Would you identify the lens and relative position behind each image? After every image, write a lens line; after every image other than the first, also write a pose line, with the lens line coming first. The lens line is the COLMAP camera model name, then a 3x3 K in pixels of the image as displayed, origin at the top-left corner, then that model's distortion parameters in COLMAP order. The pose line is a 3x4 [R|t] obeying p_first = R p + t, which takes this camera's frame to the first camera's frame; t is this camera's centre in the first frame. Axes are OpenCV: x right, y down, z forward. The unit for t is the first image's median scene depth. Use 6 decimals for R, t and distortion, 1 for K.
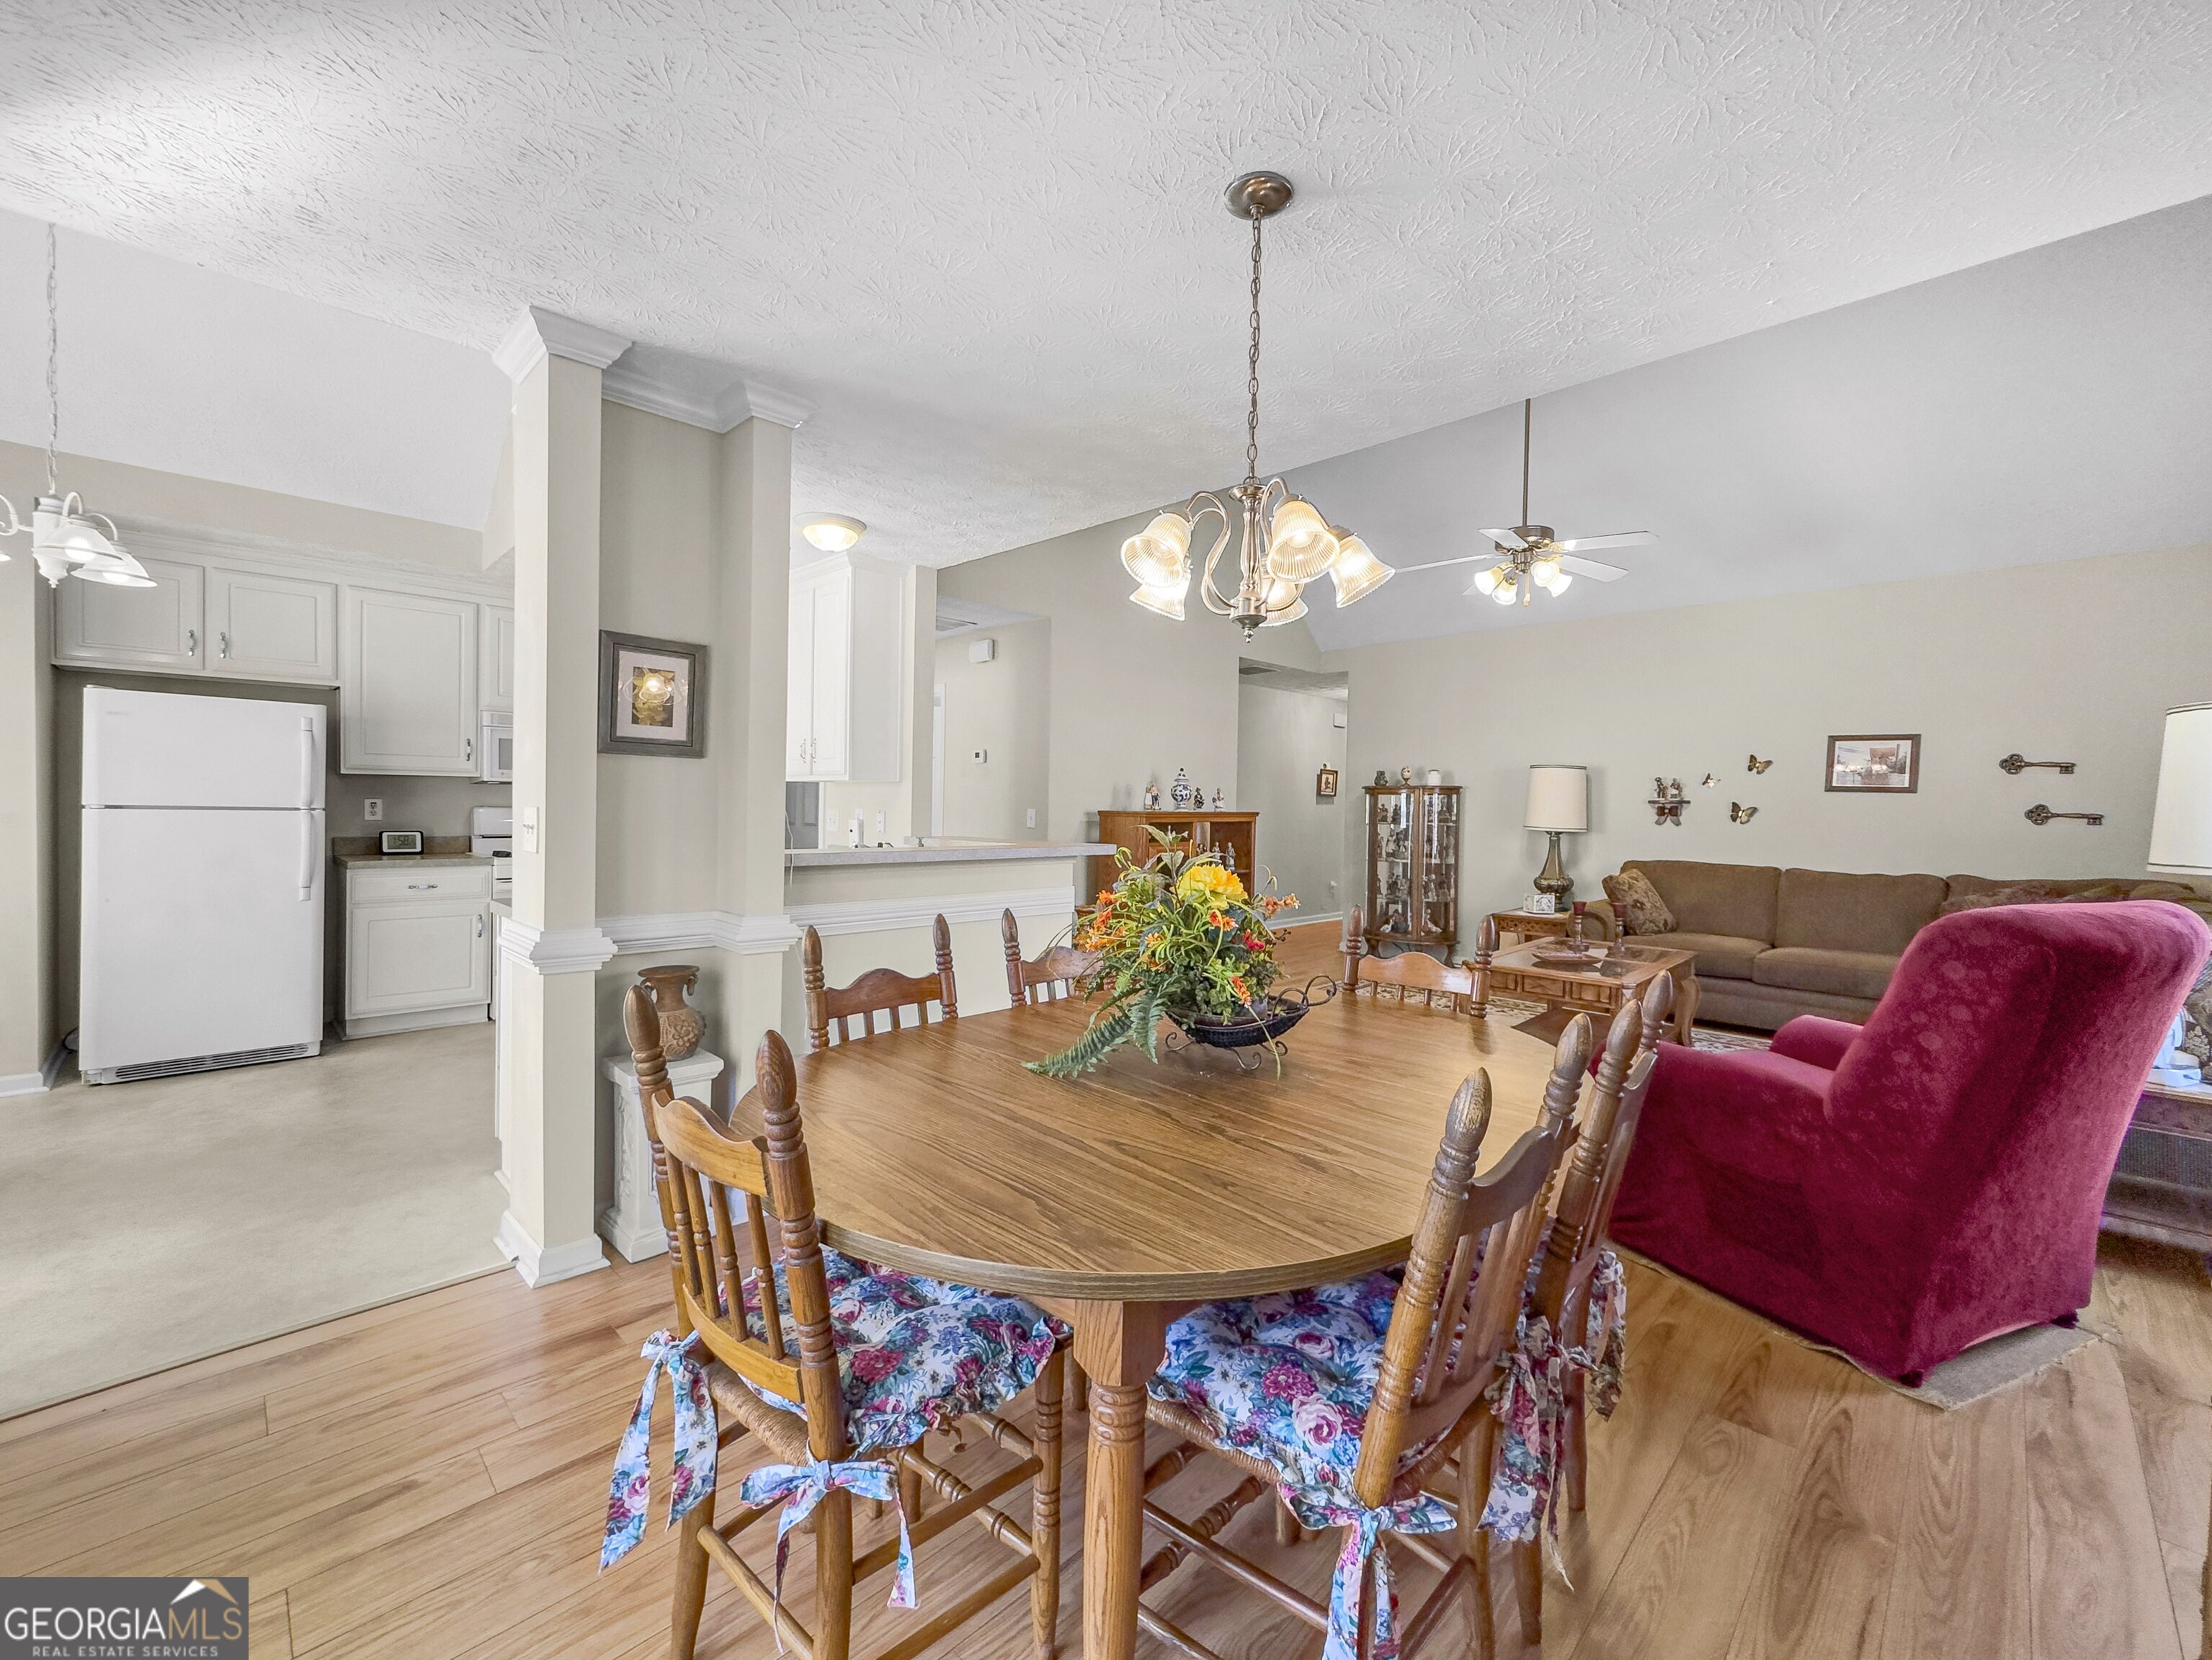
lens RADIAL K [[913.2, 0, 1083.6], [0, 913.2, 824.9], [0, 0, 1]] dist [0.019103, -0.006772]
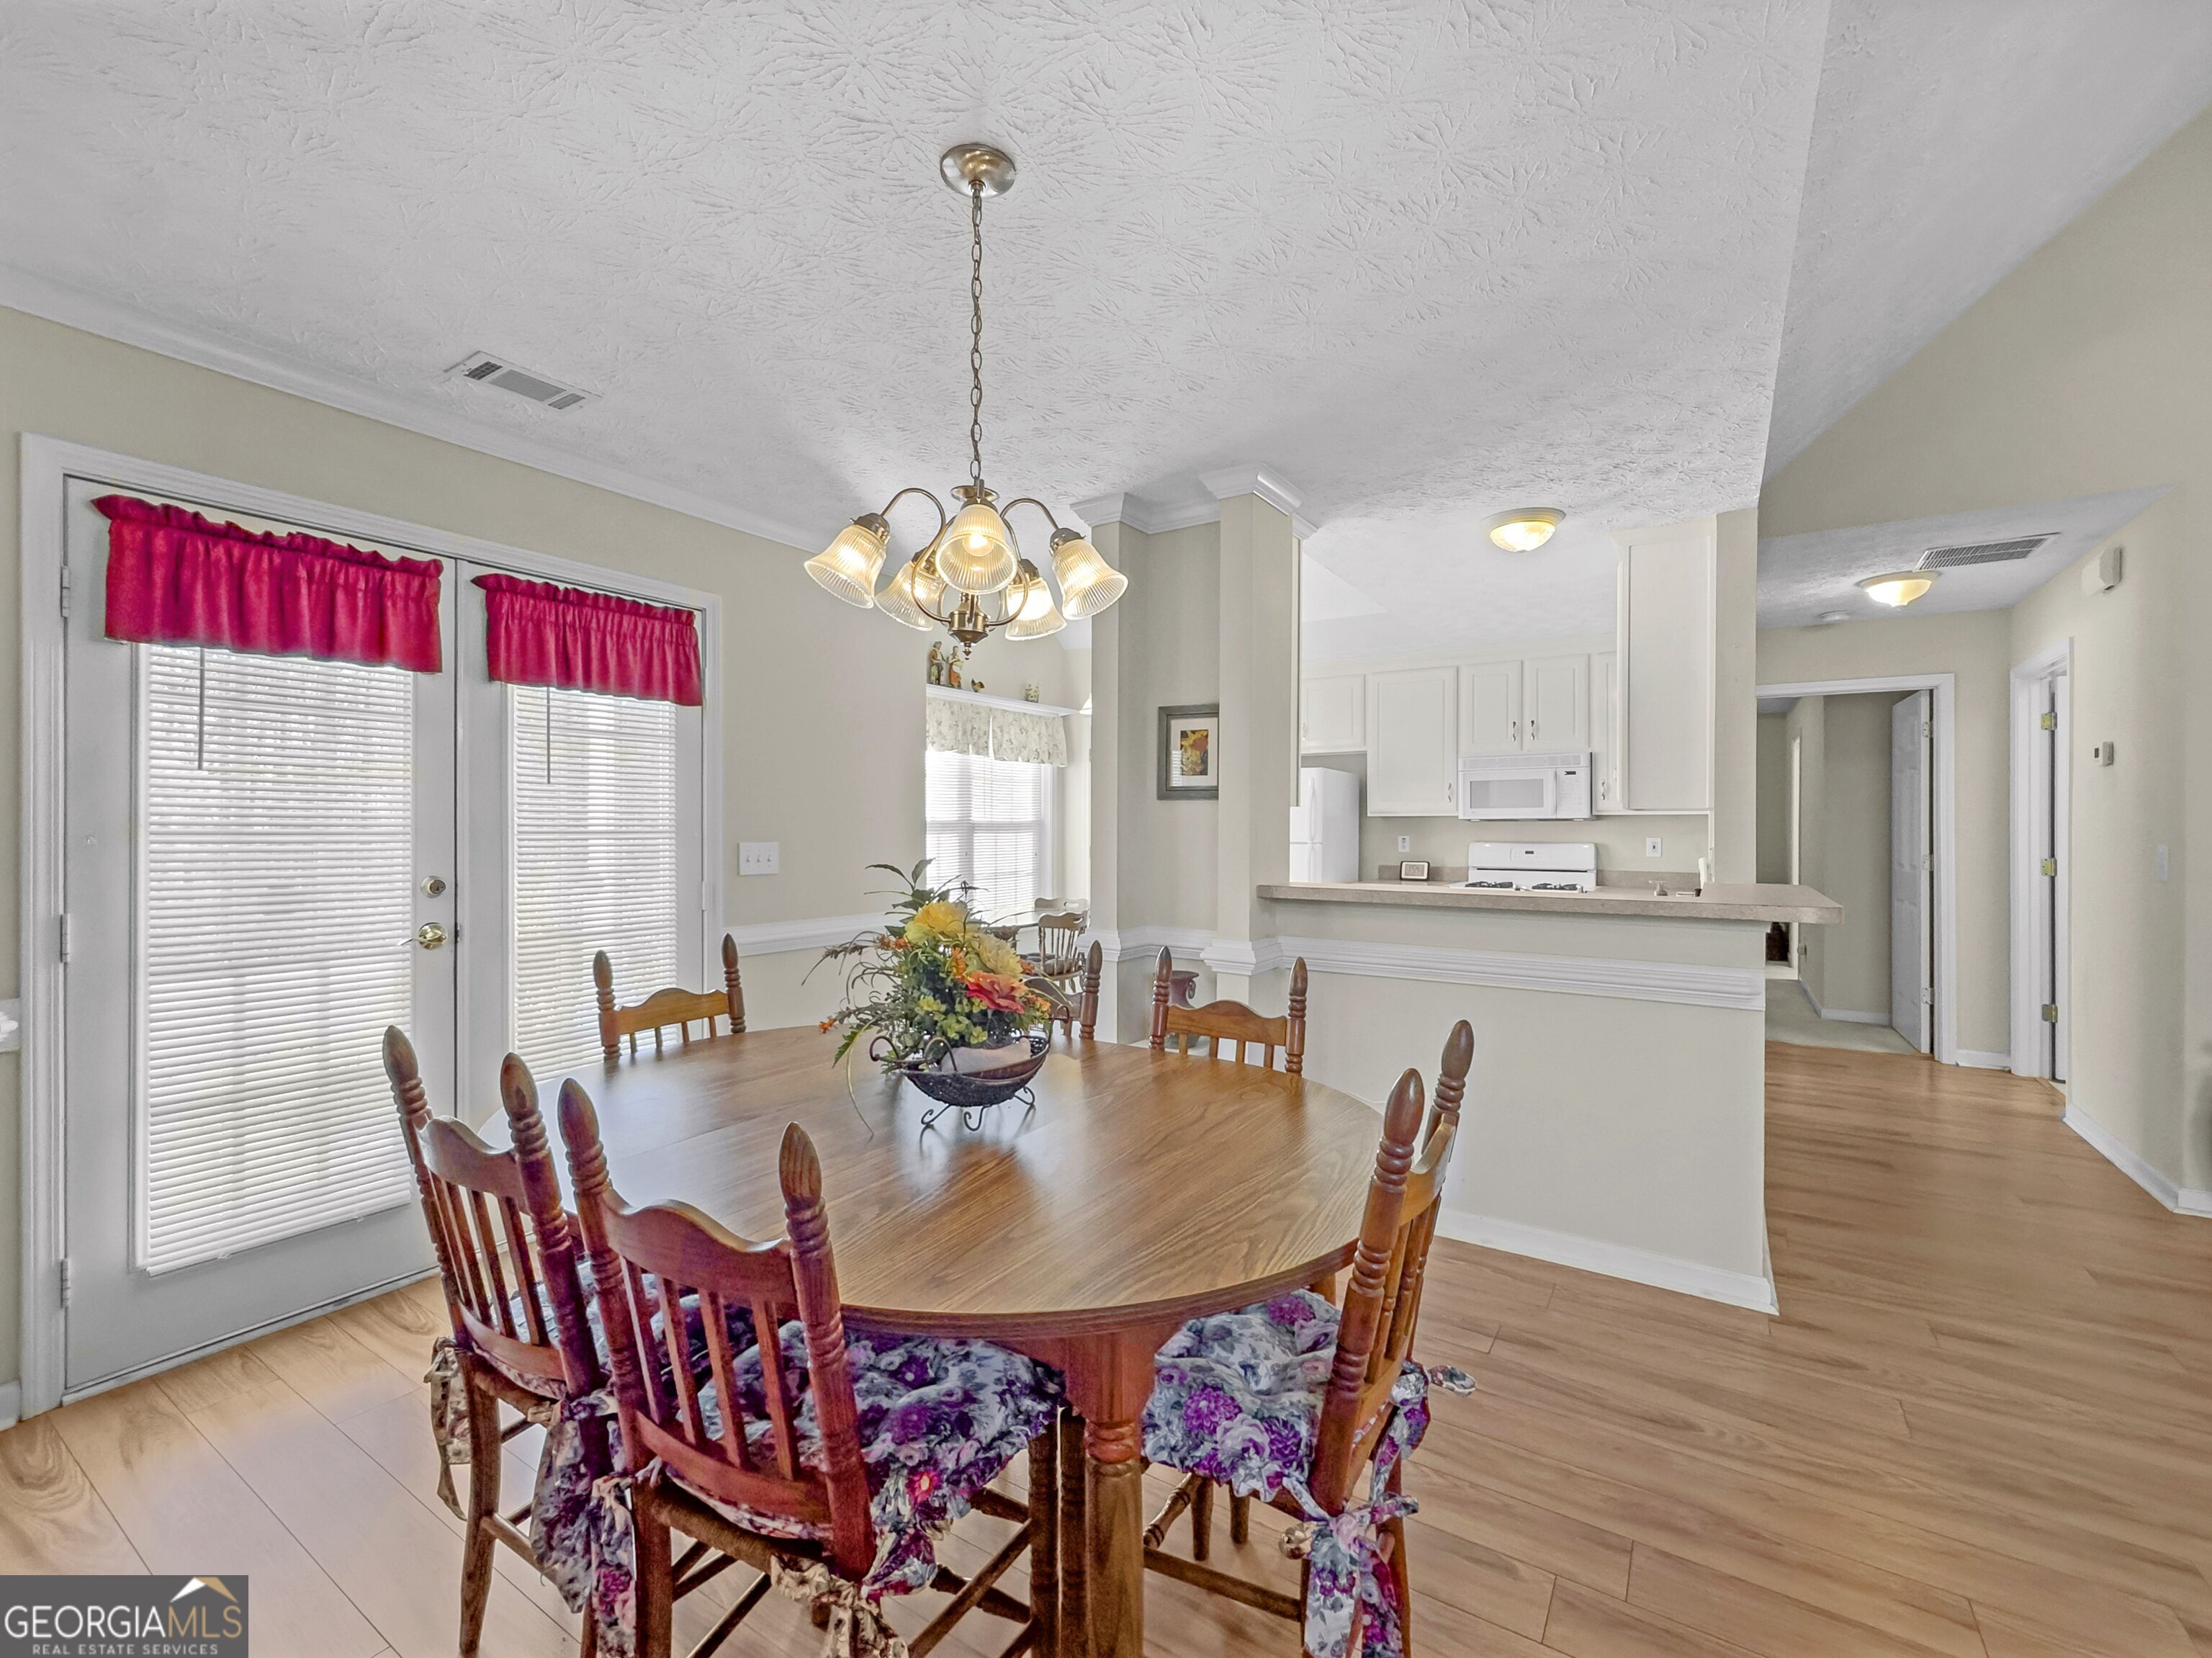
lens RADIAL K [[901.5, 0, 1099.9], [0, 901.5, 820.3], [0, 0, 1]] dist [0.002581, -0.005940]
pose [[0.218298, -0.022509, -0.975622, 0.356250], [-0.021819, 0.999371, -0.027939, -0.005353], [0.975638, 0.027386, 0.217670, 0.299667]]
